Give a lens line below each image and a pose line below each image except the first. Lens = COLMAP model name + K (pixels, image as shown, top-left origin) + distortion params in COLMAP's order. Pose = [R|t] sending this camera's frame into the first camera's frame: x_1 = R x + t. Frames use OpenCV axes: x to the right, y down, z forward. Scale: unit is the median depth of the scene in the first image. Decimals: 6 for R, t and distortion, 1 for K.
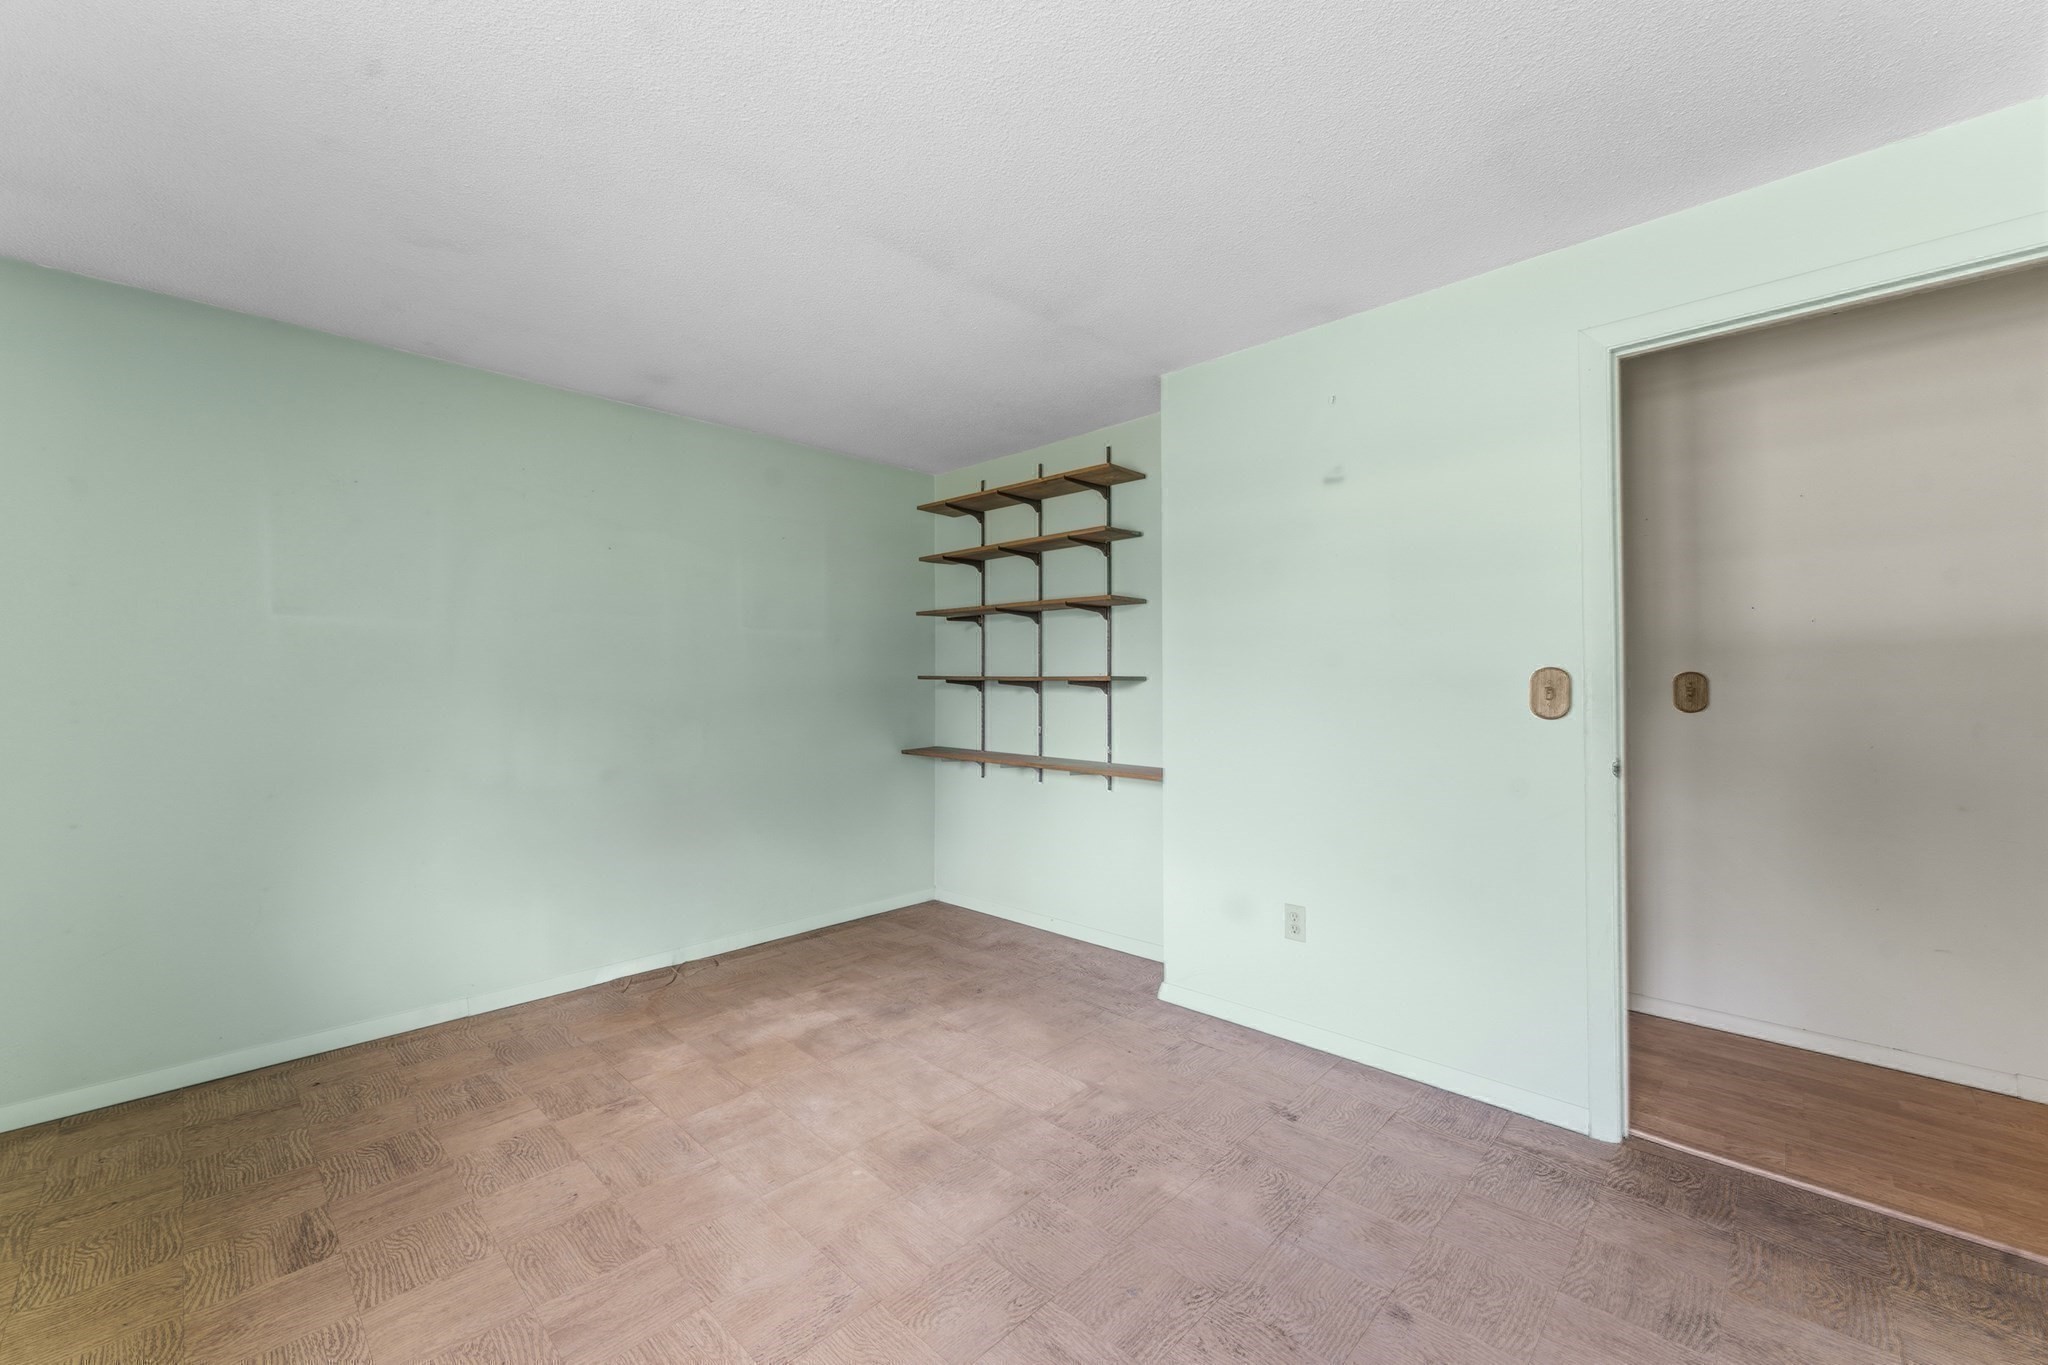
lens RADIAL K [[815.3, 0, 1019.5], [0, 815.3, 677.6], [0, 0, 1]] dist [0.002430, -0.001243]
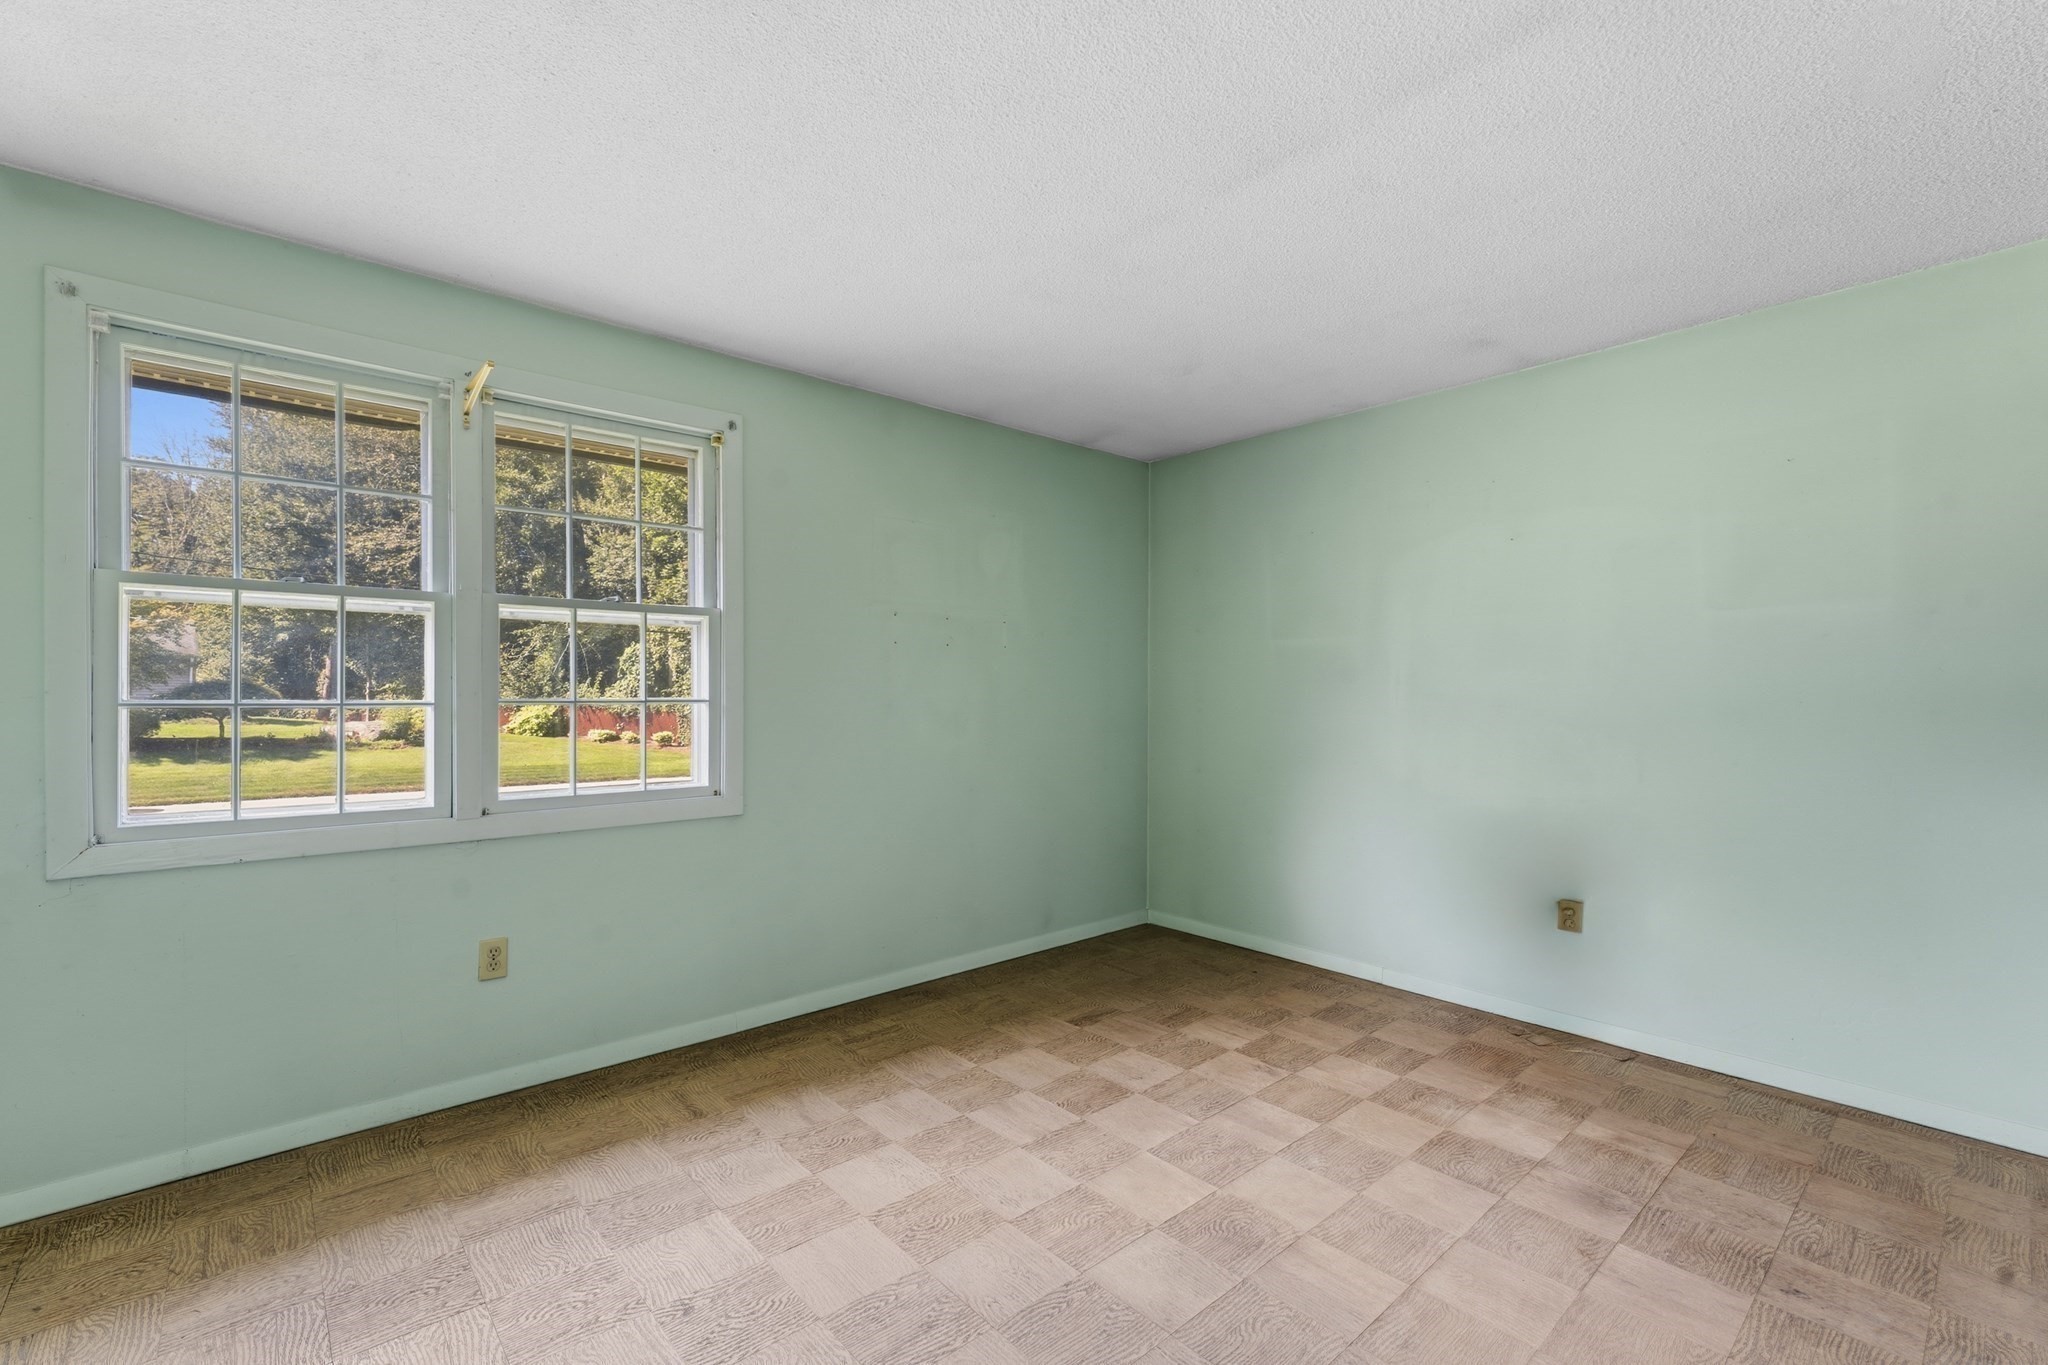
lens RADIAL K [[881.4, 0, 1027.7], [0, 881.4, 697.3], [0, 0, 1]] dist [0.002396, -0.000142]
pose [[-0.069744, 0.013711, -0.997471, 0.647378], [0.003437, 0.999903, 0.013505, 0.000960], [0.997559, -0.002486, -0.069785, 0.679069]]
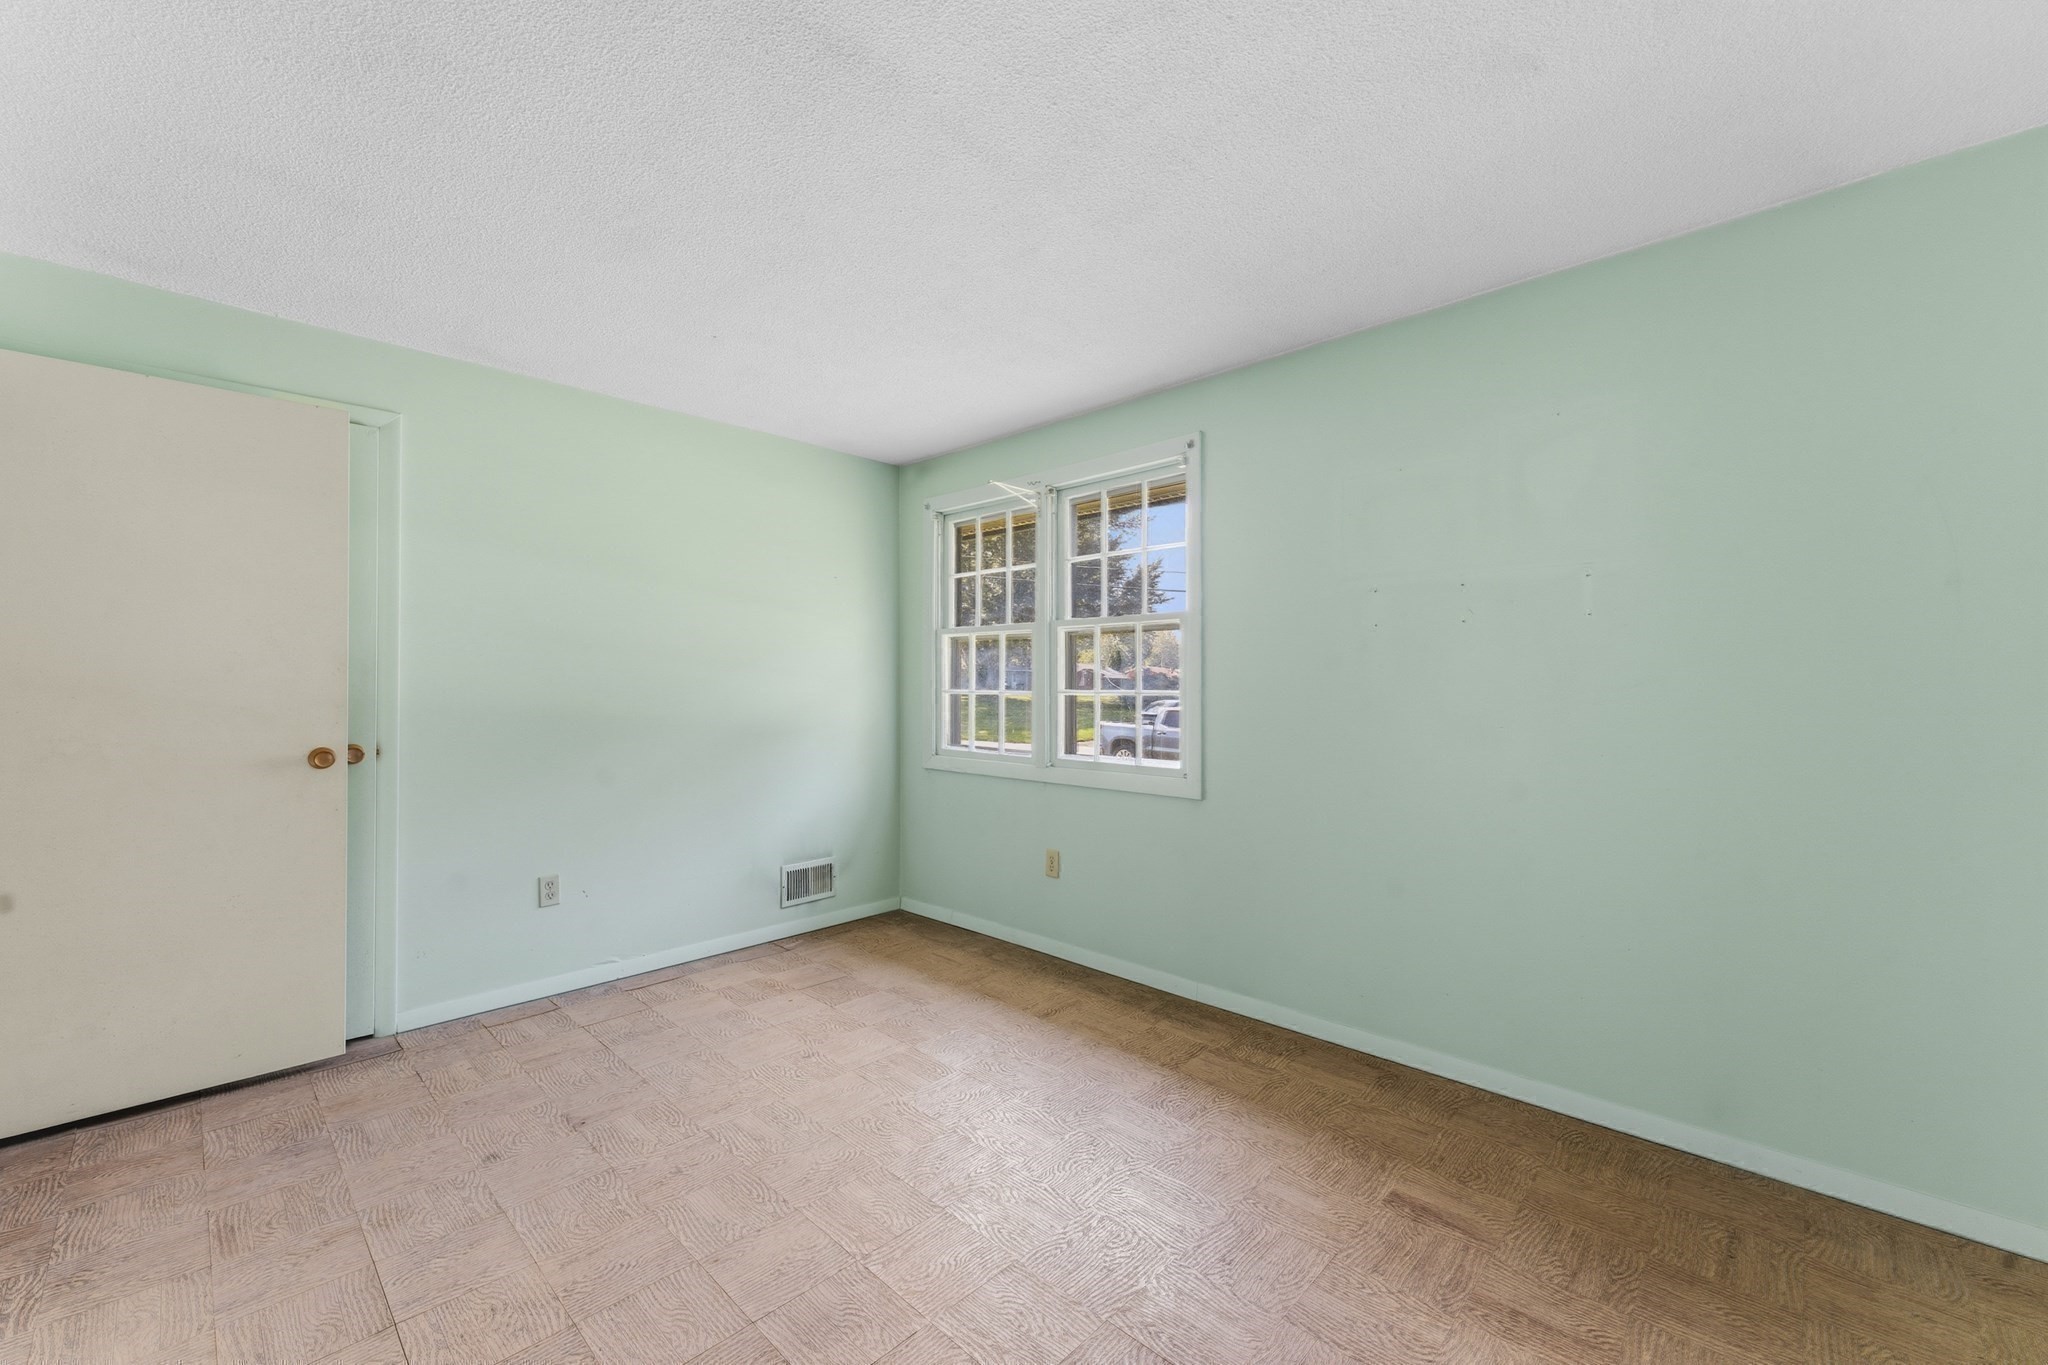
lens RADIAL K [[815.3, 0, 1018.0], [0, 815.3, 679.7], [0, 0, 1]] dist [0.002430, -0.001243]
pose [[-0.999962, 0.005567, -0.006712, -0.233846], [0.005639, 0.999926, -0.010802, 0.009825], [0.006651, -0.010840, -0.999919, 1.392718]]
